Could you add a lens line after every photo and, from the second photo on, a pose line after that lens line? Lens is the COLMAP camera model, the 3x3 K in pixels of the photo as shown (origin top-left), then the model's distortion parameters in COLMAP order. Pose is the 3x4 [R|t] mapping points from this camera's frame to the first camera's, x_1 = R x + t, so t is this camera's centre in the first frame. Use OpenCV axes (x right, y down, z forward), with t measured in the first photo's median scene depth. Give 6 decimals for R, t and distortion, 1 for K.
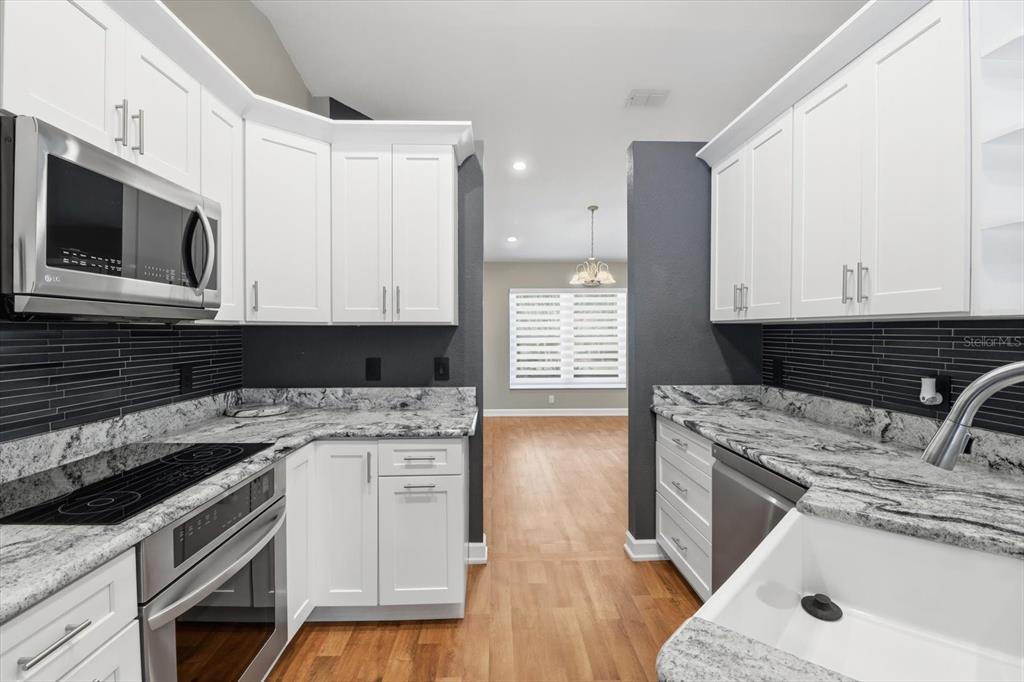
lens RADIAL K [[489.2, 0, 505.9], [0, 489.2, 330.1], [0, 0, 1]] dist [0.029237, -0.021526]
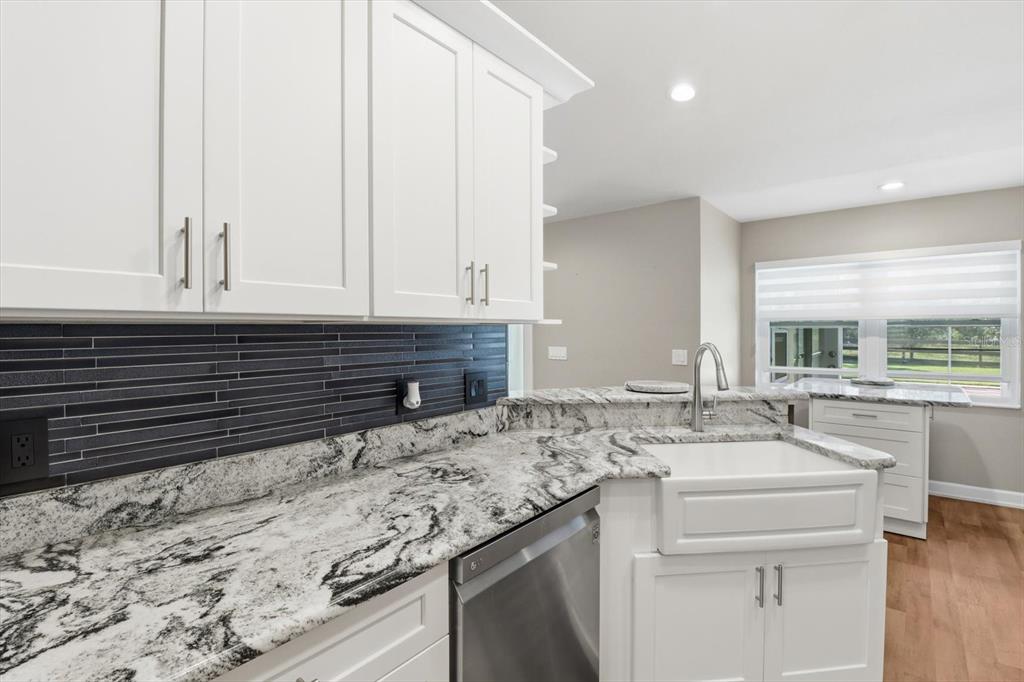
lens RADIAL K [[483.0, 0, 511.5], [0, 483.0, 331.5], [0, 0, 1]] dist [0.001826, -0.012434]
pose [[-0.749043, 0.000408, 0.662522, 0.050641], [0.005047, 0.999974, 0.005090, -0.008279], [-0.662503, 0.007156, -0.749025, 1.440625]]
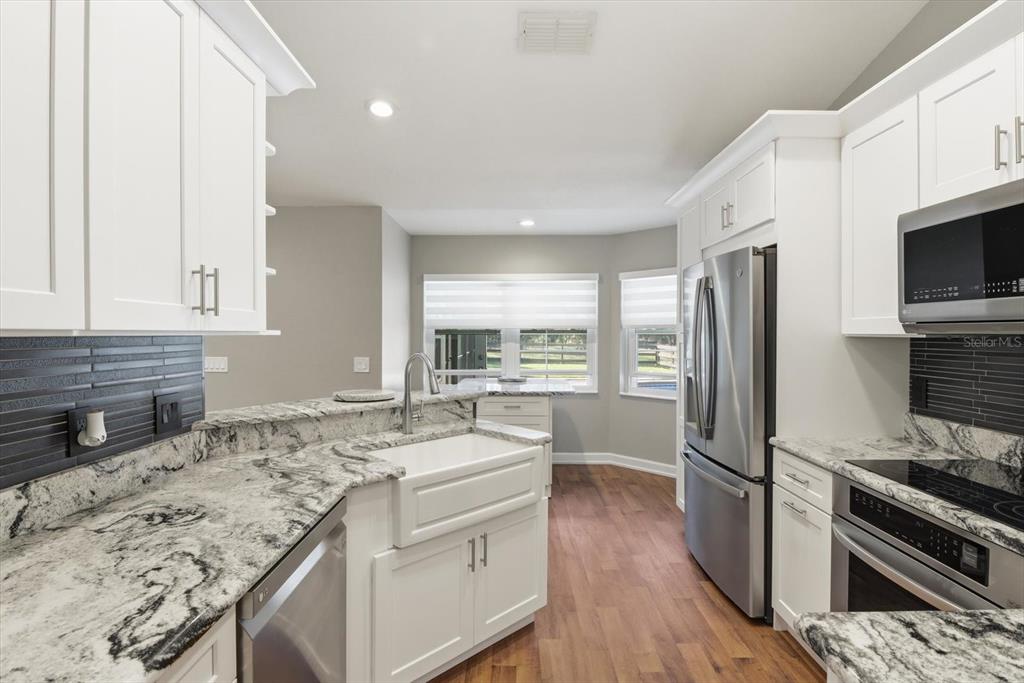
lens RADIAL K [[520.3, 0, 513.3], [0, 520.3, 337.4], [0, 0, 1]] dist [0.005998, -0.015578]
pose [[-0.999443, -0.000804, 0.033357, 0.158147], [-0.000438, 0.999940, 0.010957, -0.024517], [-0.033364, 0.010936, -0.999383, 1.606188]]
